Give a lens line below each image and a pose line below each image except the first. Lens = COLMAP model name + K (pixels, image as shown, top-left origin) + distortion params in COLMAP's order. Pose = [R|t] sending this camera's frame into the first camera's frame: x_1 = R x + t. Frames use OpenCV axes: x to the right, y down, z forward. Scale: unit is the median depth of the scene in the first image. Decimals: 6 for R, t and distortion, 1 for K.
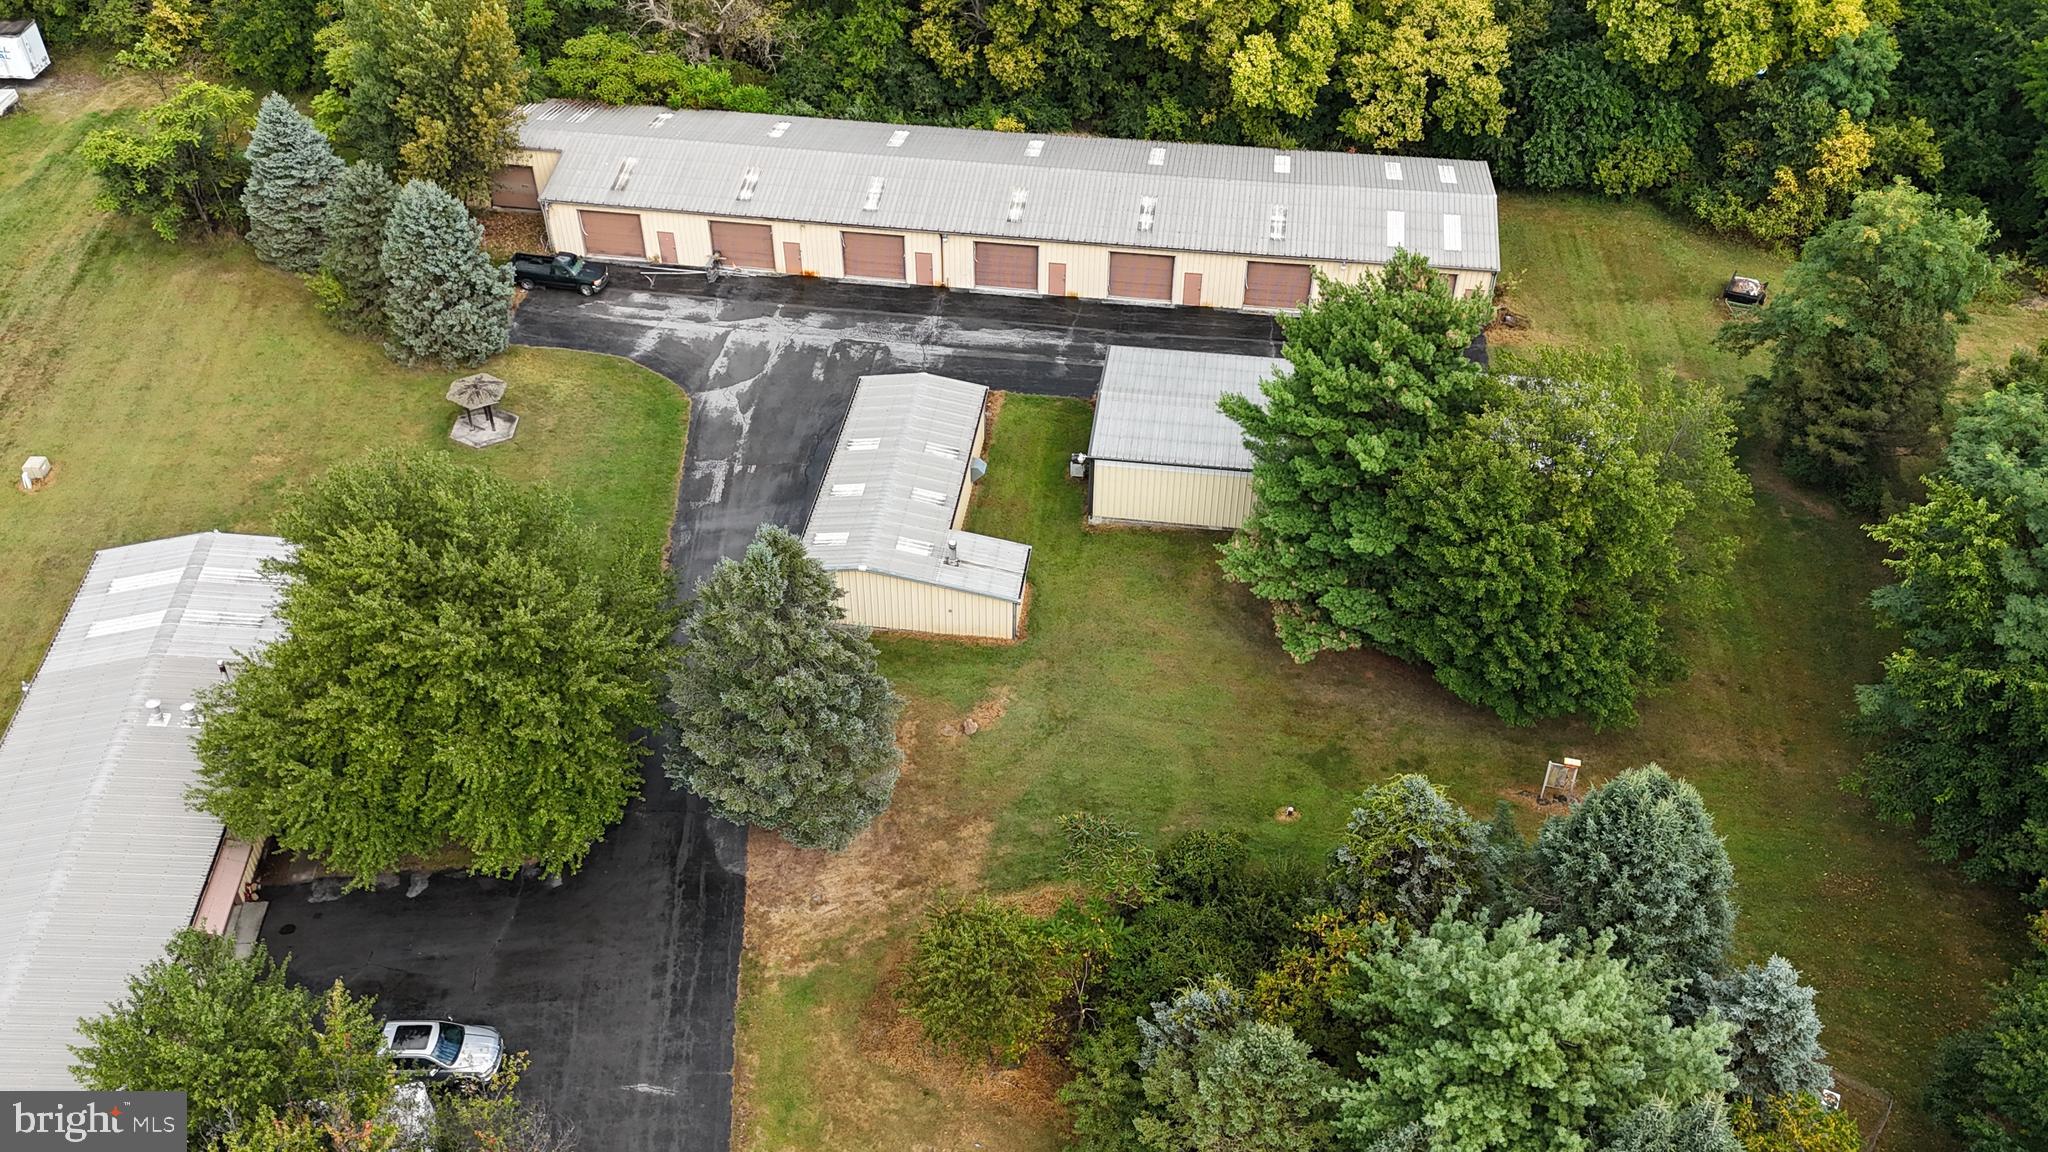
lens RADIAL K [[1497.9, 0, 985.0], [0, 1497.9, 564.5], [0, 0, 1]] dist [0.072017, -0.072639]
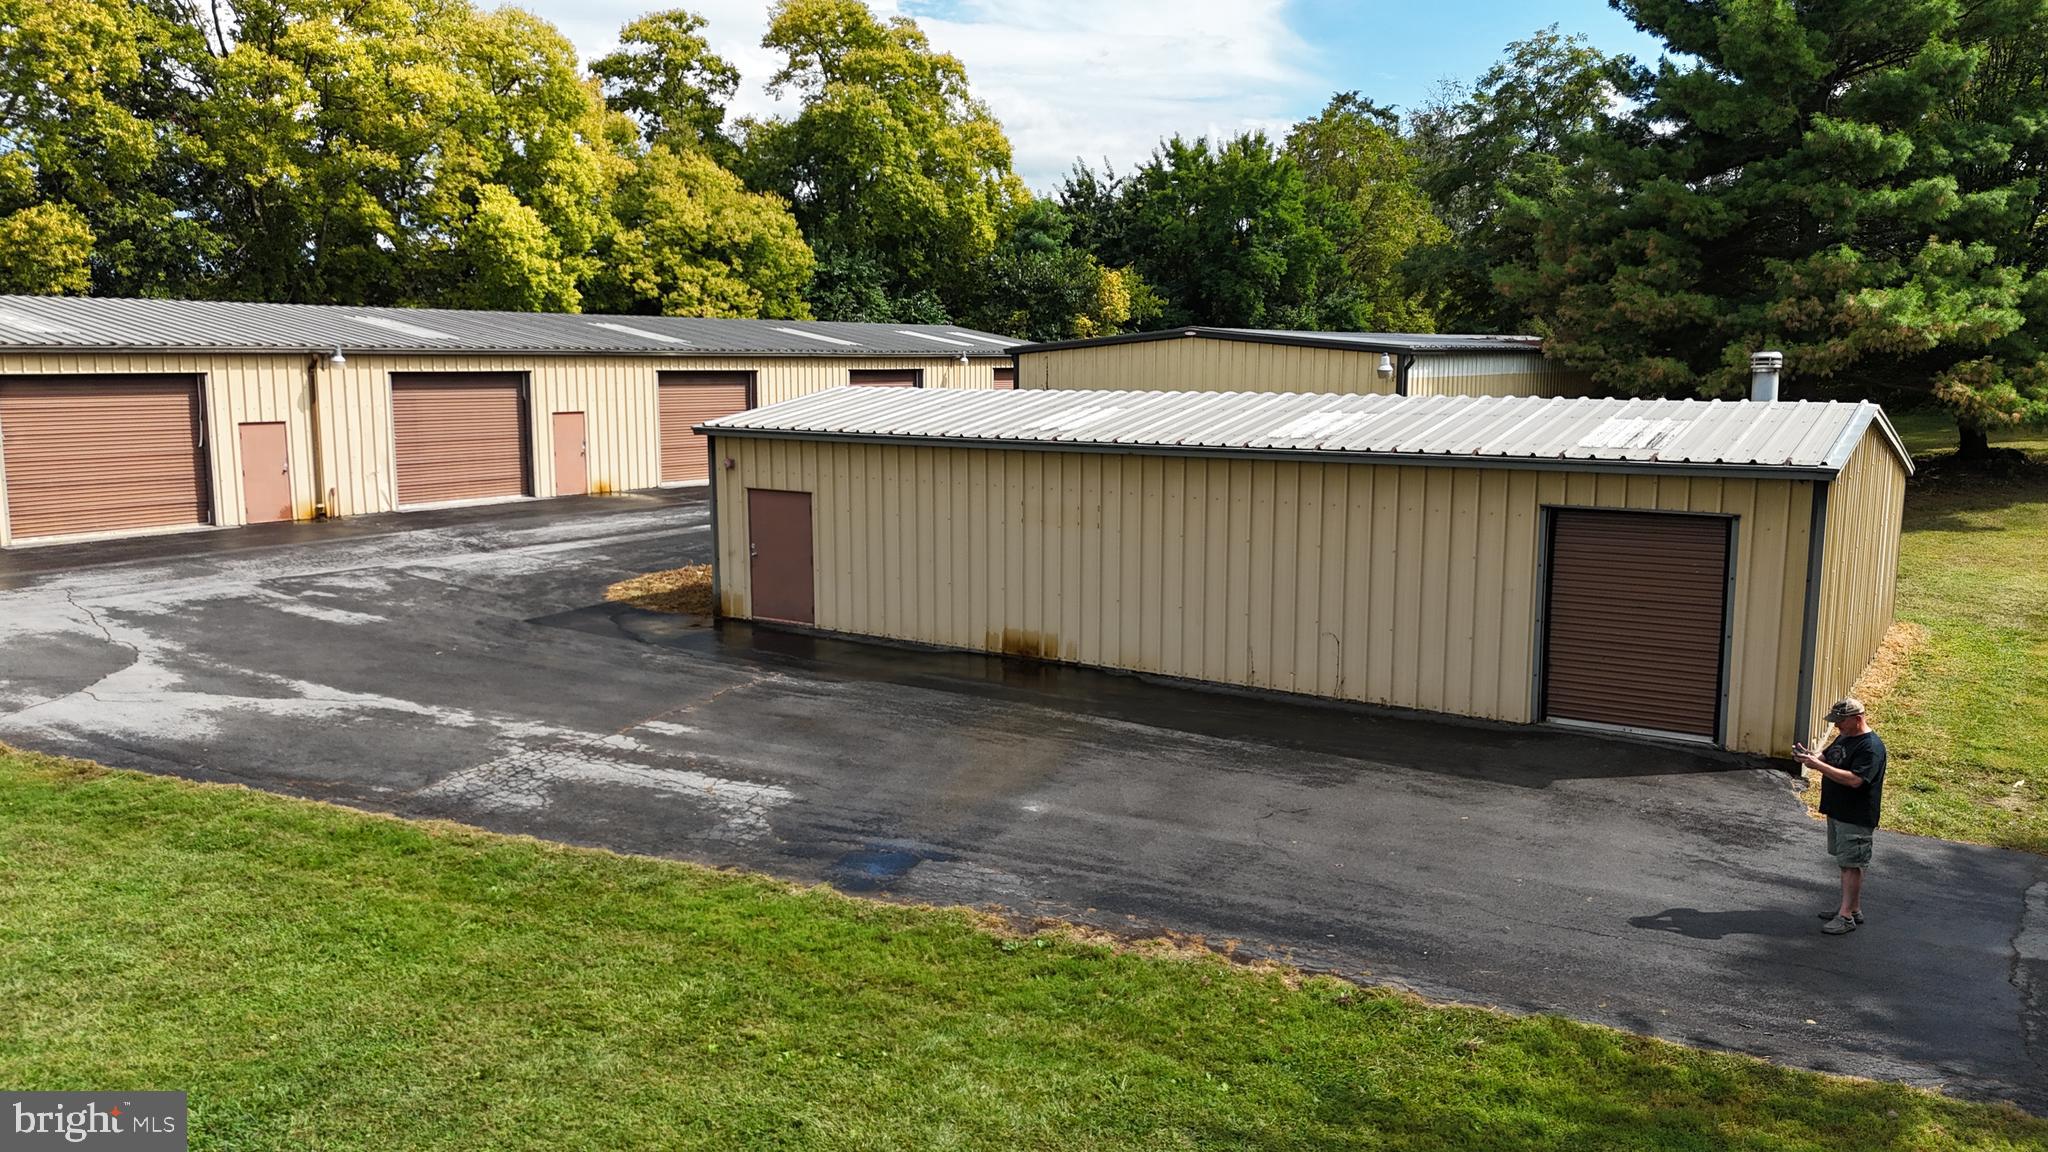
lens RADIAL K [[1497.9, 0, 1035.9], [0, 1497.9, 578.4], [0, 0, 1]] dist [0.072017, -0.072639]
pose [[0.429347, -0.131713, 0.893484, -0.296536], [0.589552, 0.790322, -0.166793, -0.008587], [-0.684171, 0.598367, 0.416973, 0.759659]]
